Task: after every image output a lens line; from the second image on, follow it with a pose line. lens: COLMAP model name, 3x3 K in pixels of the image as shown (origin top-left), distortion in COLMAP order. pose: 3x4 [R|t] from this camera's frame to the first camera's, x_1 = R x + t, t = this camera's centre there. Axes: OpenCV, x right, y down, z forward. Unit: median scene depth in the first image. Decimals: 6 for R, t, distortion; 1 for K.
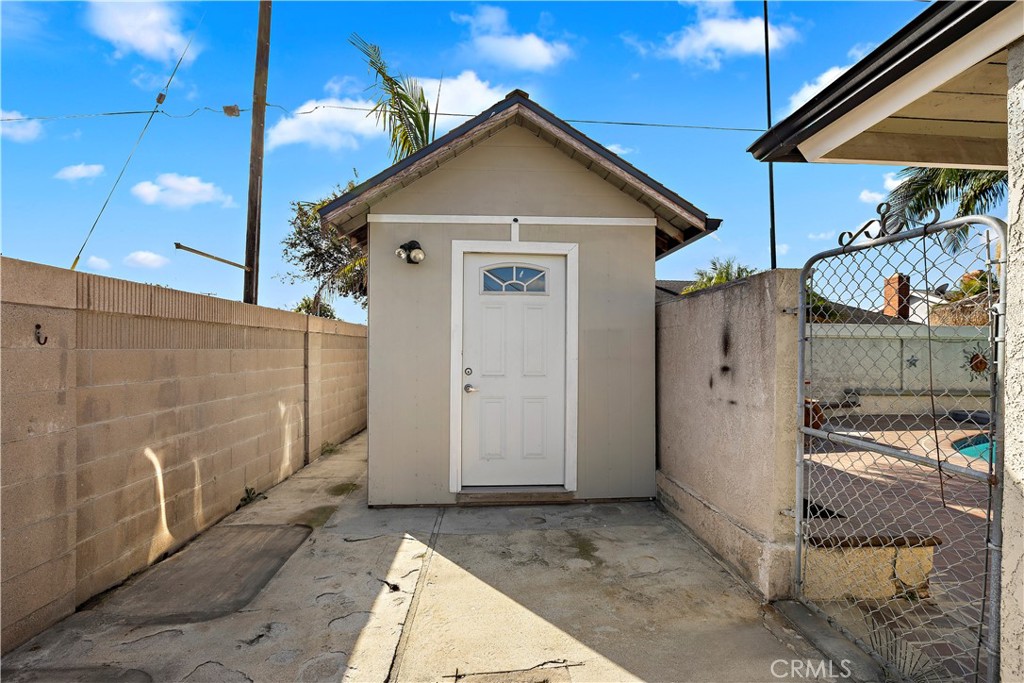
lens RADIAL K [[476.0, 0, 513.4], [0, 476.0, 348.1], [0, 0, 1]] dist [-0.000289, 0.000181]
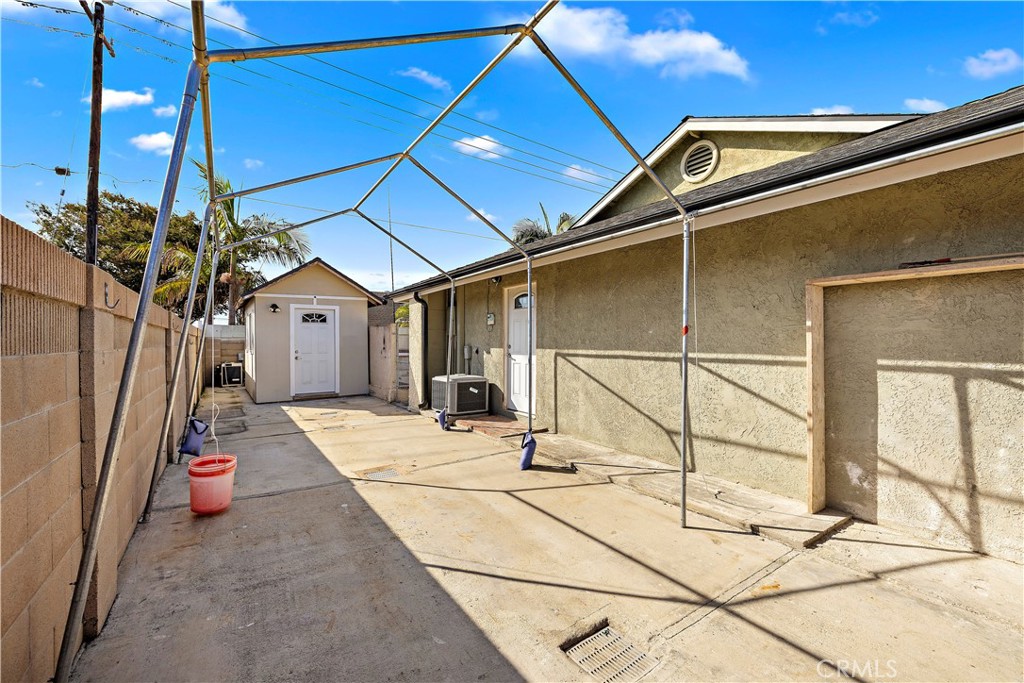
lens RADIAL K [[431.0, 0, 512.4], [0, 431.0, 346.4], [0, 0, 1]] dist [-0.001696, 0.000078]
pose [[0.864031, -0.015578, 0.503198, -0.267203], [0.013976, 0.999878, 0.006957, 0.017759], [-0.503245, 0.001022, 0.864143, -1.737432]]
